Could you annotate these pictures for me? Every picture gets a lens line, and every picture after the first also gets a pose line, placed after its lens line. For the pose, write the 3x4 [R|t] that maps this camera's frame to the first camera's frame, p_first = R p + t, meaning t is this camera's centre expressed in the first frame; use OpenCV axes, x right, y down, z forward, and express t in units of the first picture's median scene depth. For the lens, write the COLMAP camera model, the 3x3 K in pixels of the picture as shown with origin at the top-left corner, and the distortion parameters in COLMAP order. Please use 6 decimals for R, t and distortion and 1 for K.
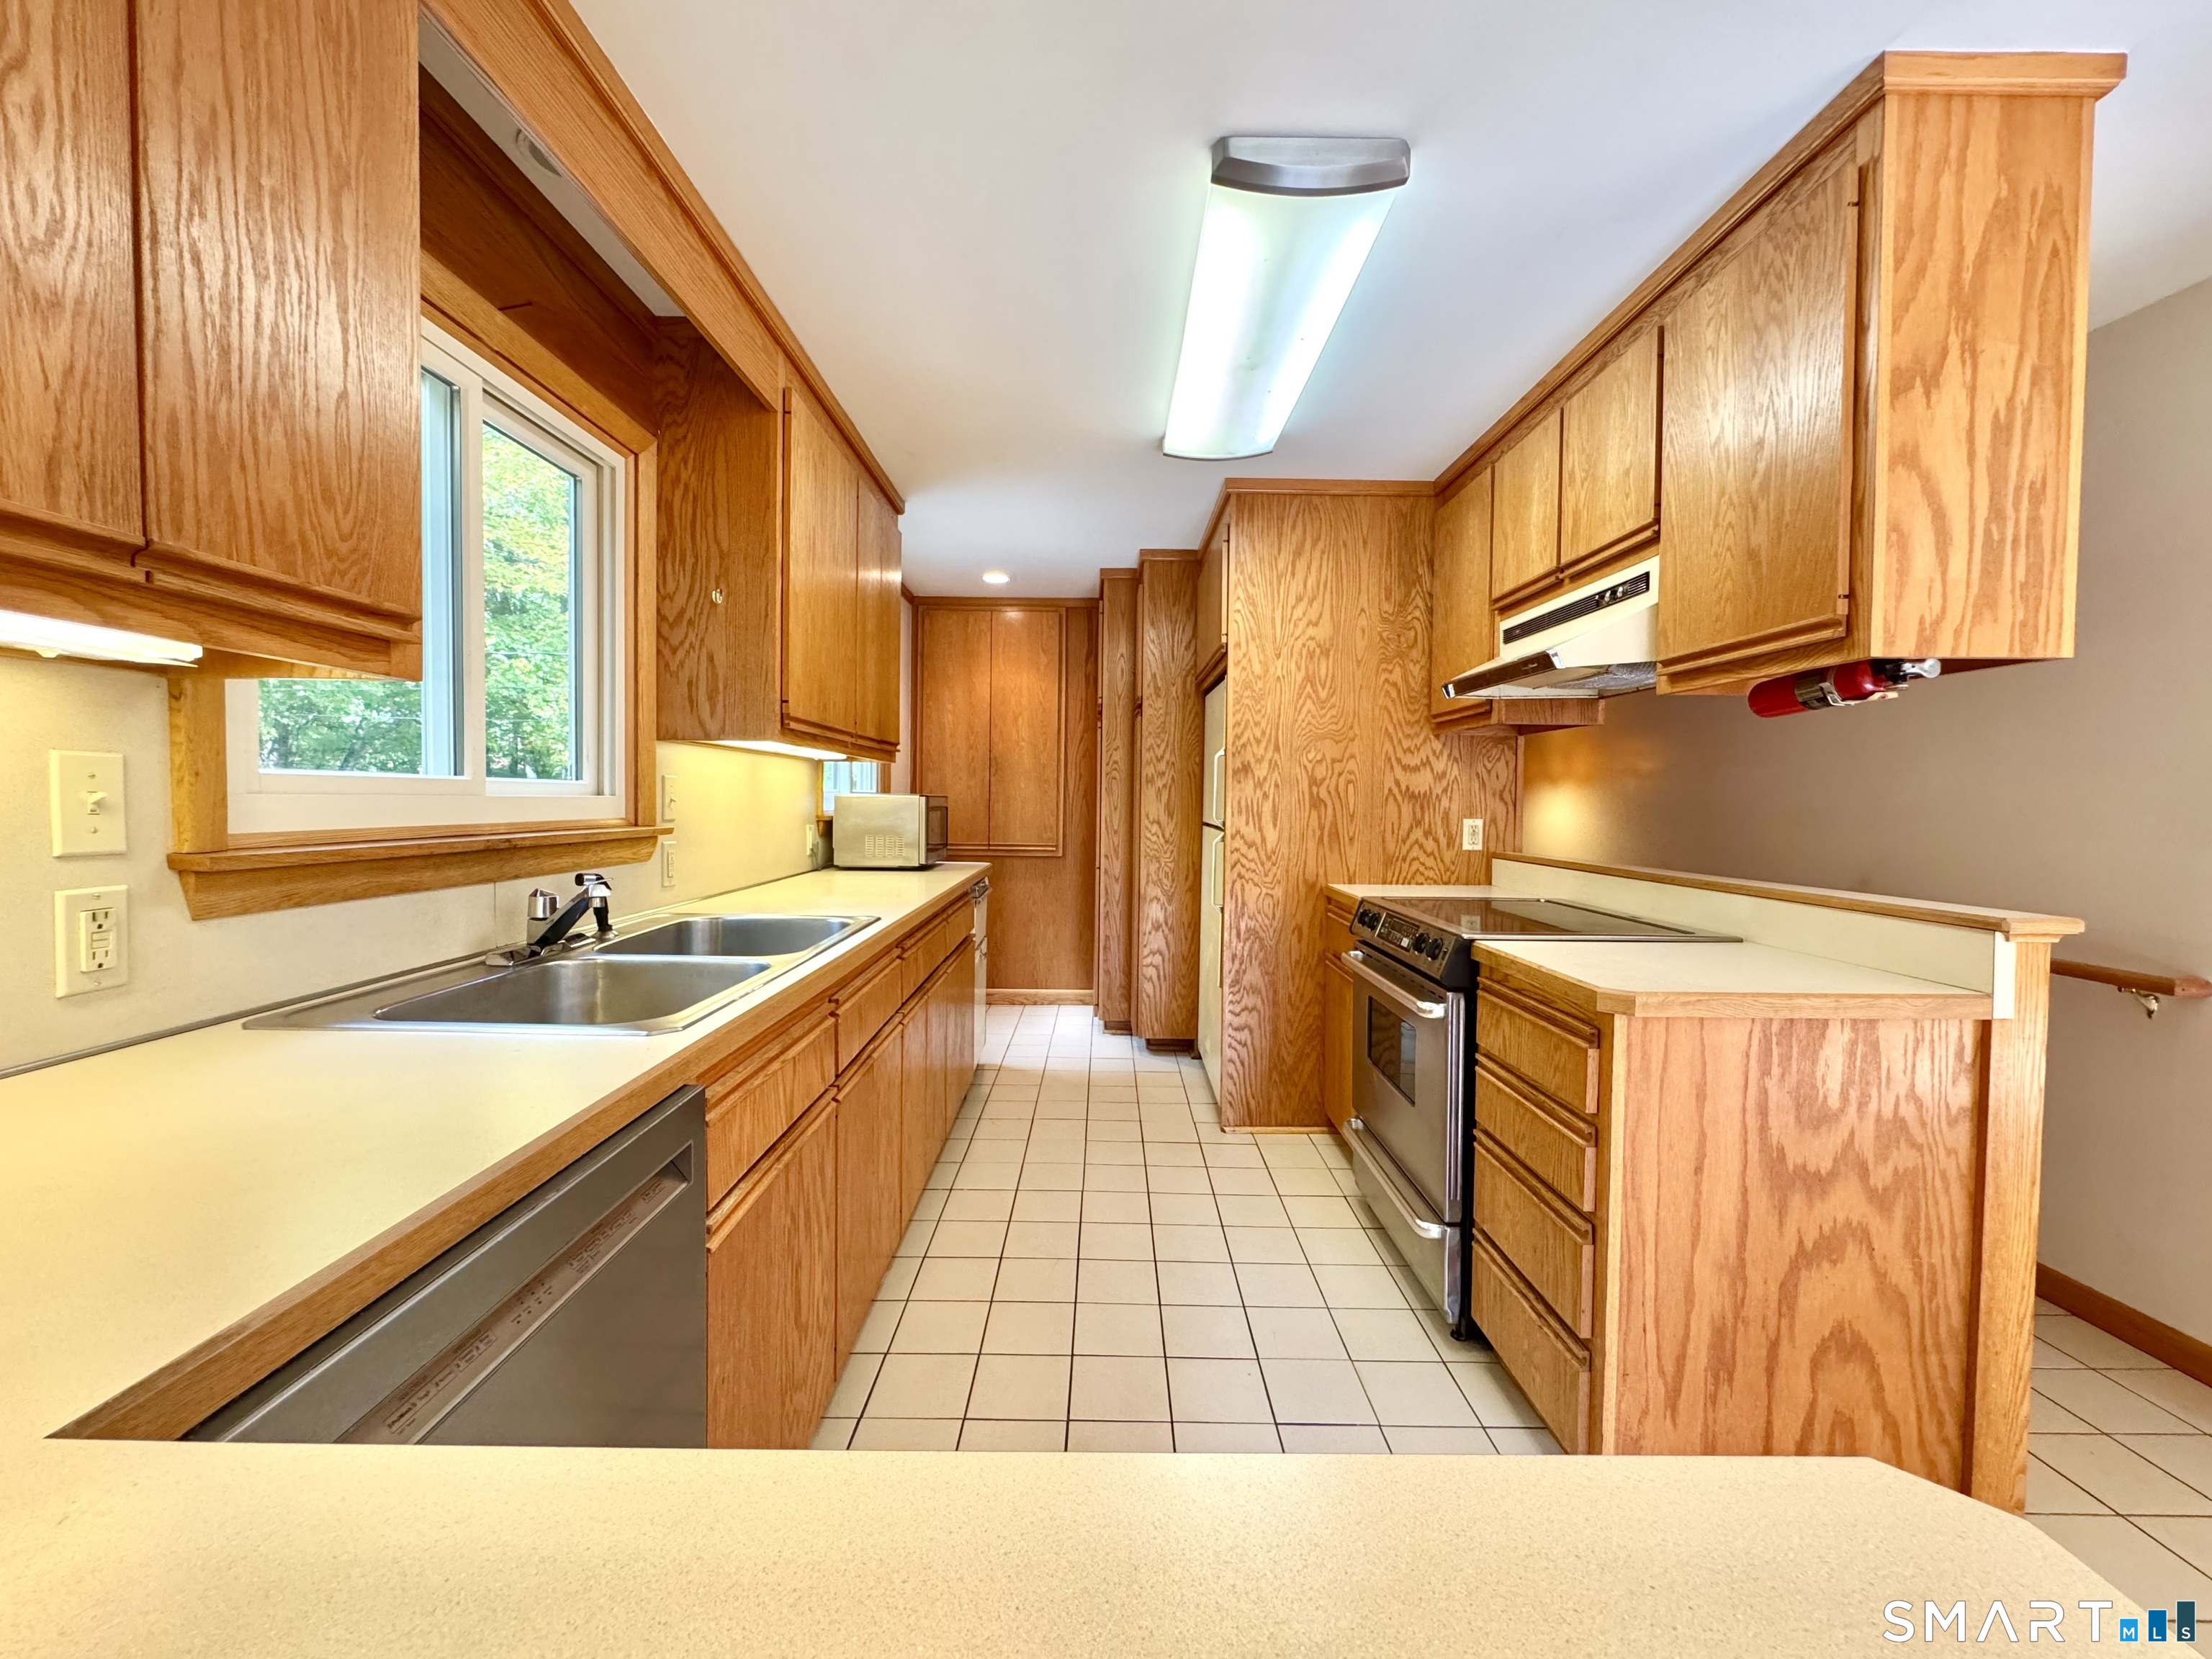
lens RADIAL K [[882.0, 0, 1103.2], [0, 882.0, 828.7], [0, 0, 1]] dist [-0.002856, 0.000134]
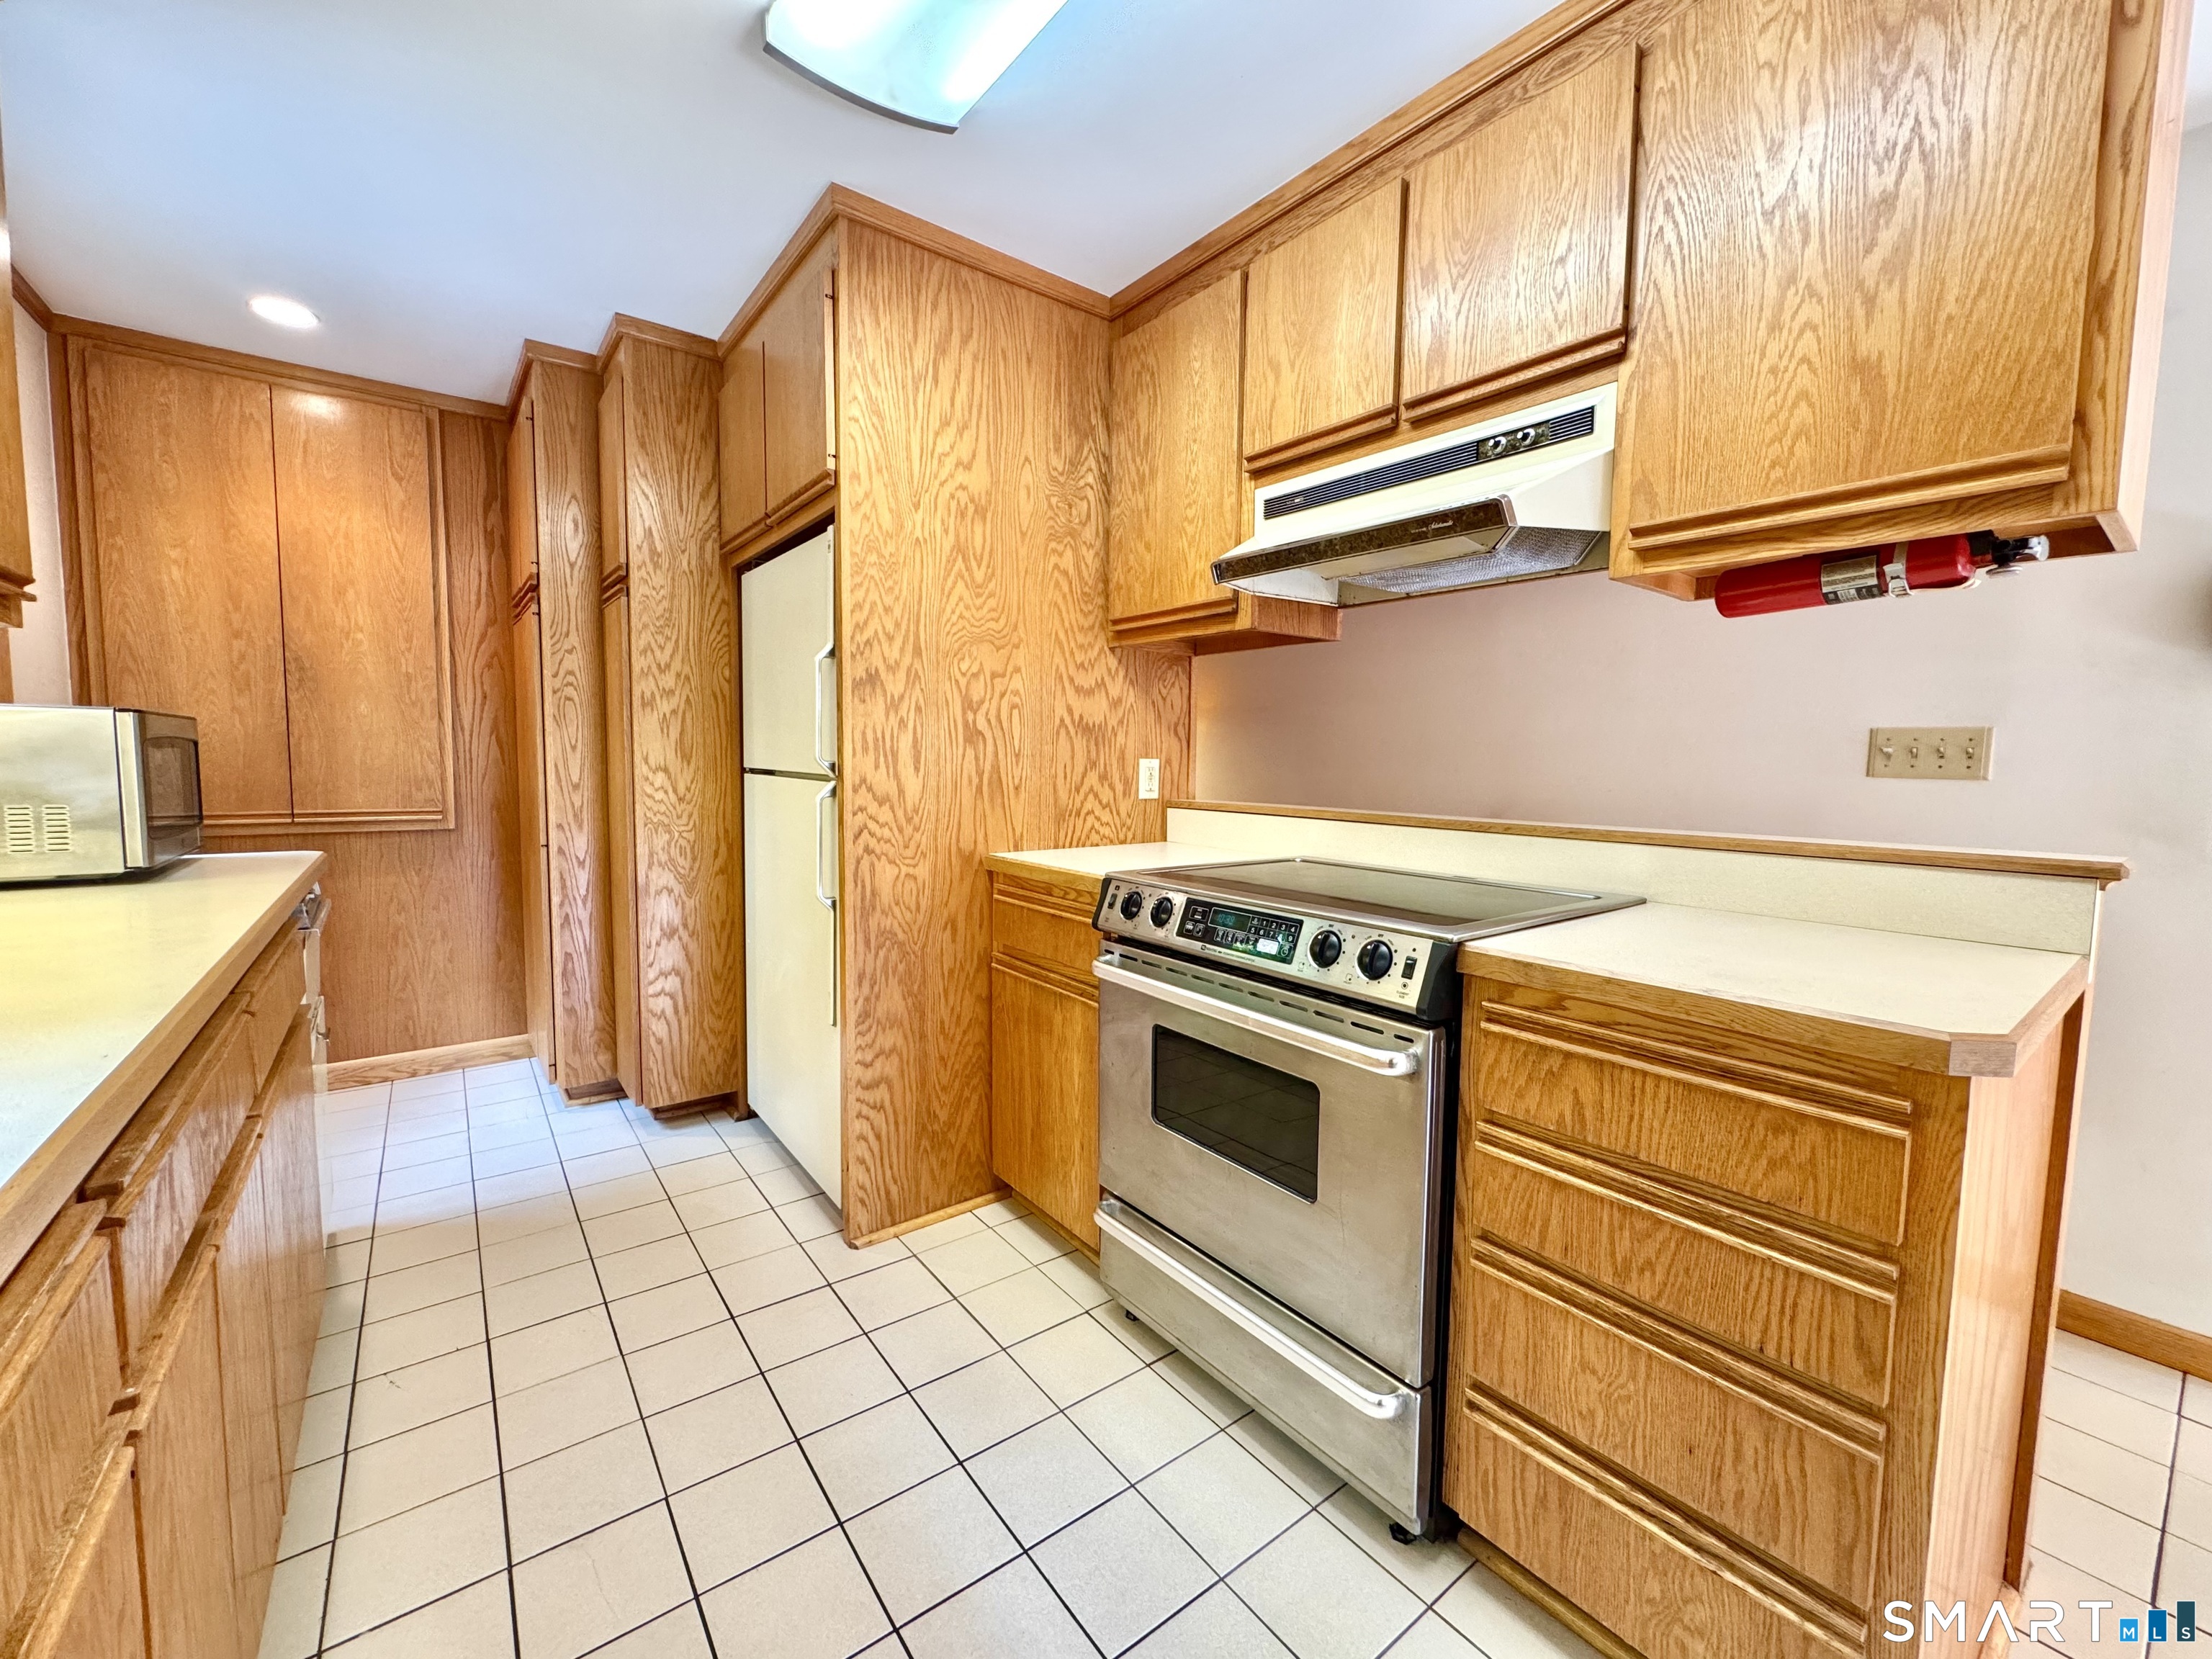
lens RADIAL K [[882.0, 0, 1101.7], [0, 882.0, 828.4], [0, 0, 1]] dist [-0.002856, 0.000134]
pose [[0.796226, -0.049323, 0.602985, -0.093189], [0.015736, 0.998022, 0.060858, 0.002074], [-0.604794, -0.038968, 0.795428, 0.395292]]
